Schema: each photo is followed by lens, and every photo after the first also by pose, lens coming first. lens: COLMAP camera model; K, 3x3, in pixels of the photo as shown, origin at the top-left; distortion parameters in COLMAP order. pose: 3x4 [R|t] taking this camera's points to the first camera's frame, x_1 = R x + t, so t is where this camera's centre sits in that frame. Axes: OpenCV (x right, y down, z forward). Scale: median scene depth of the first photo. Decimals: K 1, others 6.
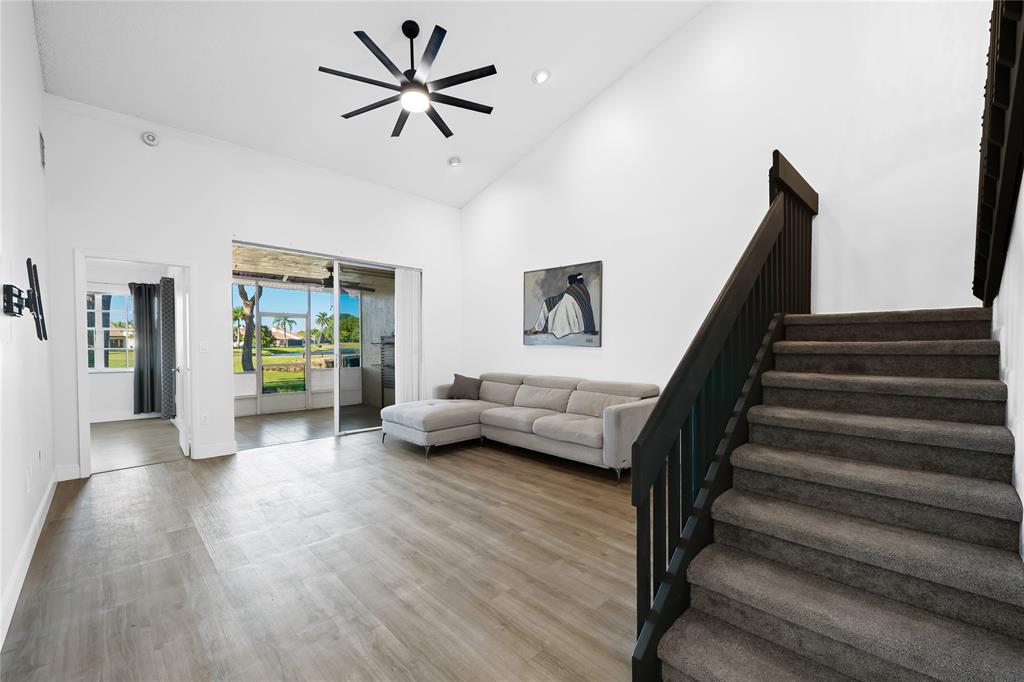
lens RADIAL K [[423.5, 0, 522.1], [0, 423.5, 347.7], [0, 0, 1]] dist [0.000210, -0.000070]
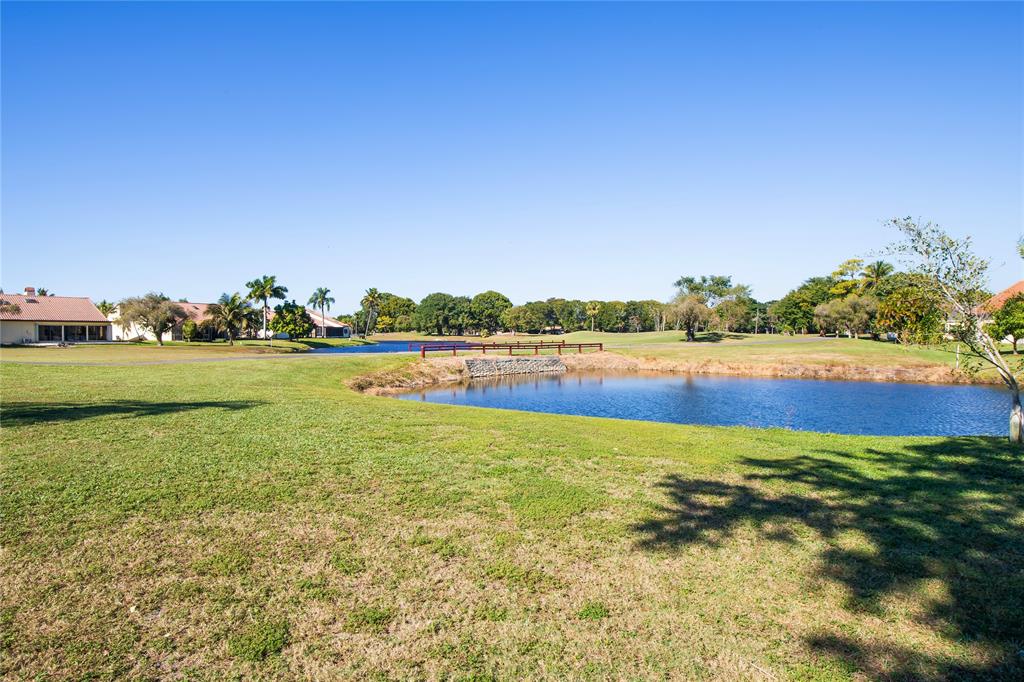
lens RADIAL K [[555.8, 0, 515.0], [0, 555.8, 319.9], [0, 0, 1]] dist [-0.000138, -0.000860]
pose [[0.991131, -0.006898, -0.132707, -0.152550], [0.002136, 0.999350, -0.035990, 0.002245], [0.132869, 0.035388, 0.990502, 0.175244]]
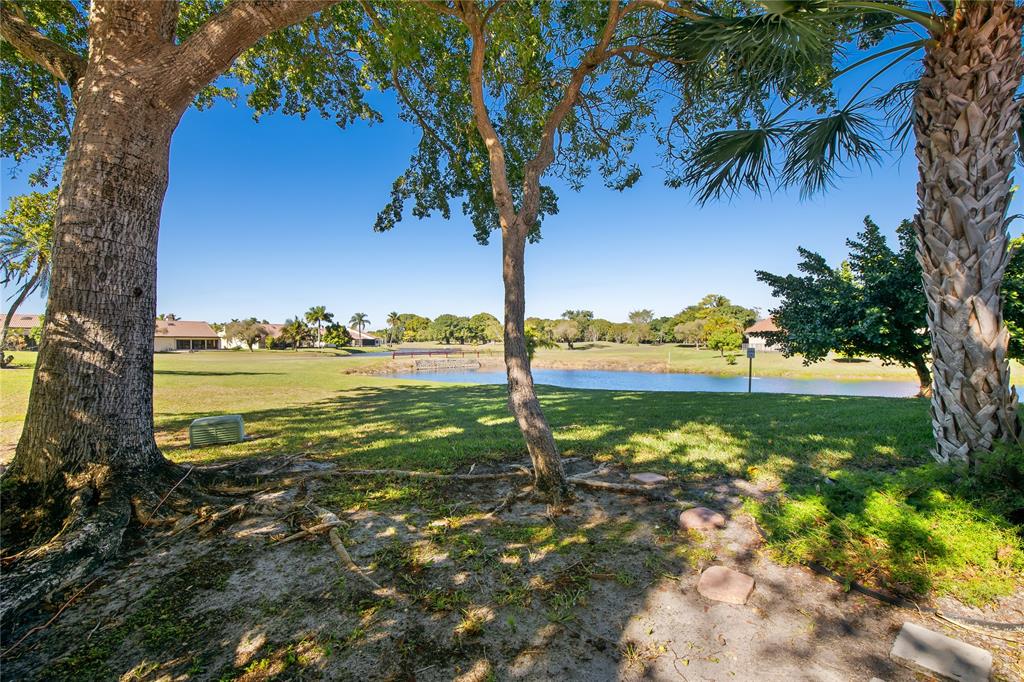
lens RADIAL K [[417.2, 0, 525.3], [0, 417.2, 334.6], [0, 0, 1]] dist [-0.024433, 0.000021]
pose [[0.993551, -0.007052, -0.113166, -0.062032], [0.003776, 0.999568, -0.029137, -0.000144], [0.113323, 0.028521, 0.993149, 0.066182]]
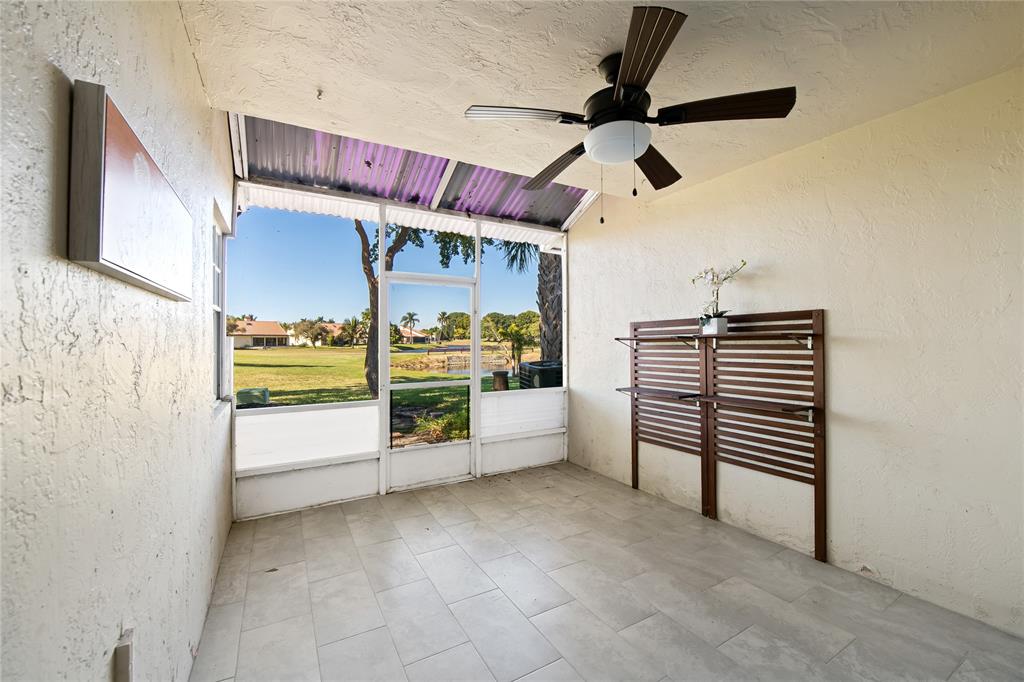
lens RADIAL K [[416.6, 0, 515.1], [0, 416.6, 331.4], [0, 0, 1]] dist [-0.001720, -0.000393]
pose [[0.965410, -0.009743, -0.260554, -0.024282], [0.001816, 0.999529, -0.030645, -0.000374], [0.260730, 0.029112, 0.964973, 0.039754]]
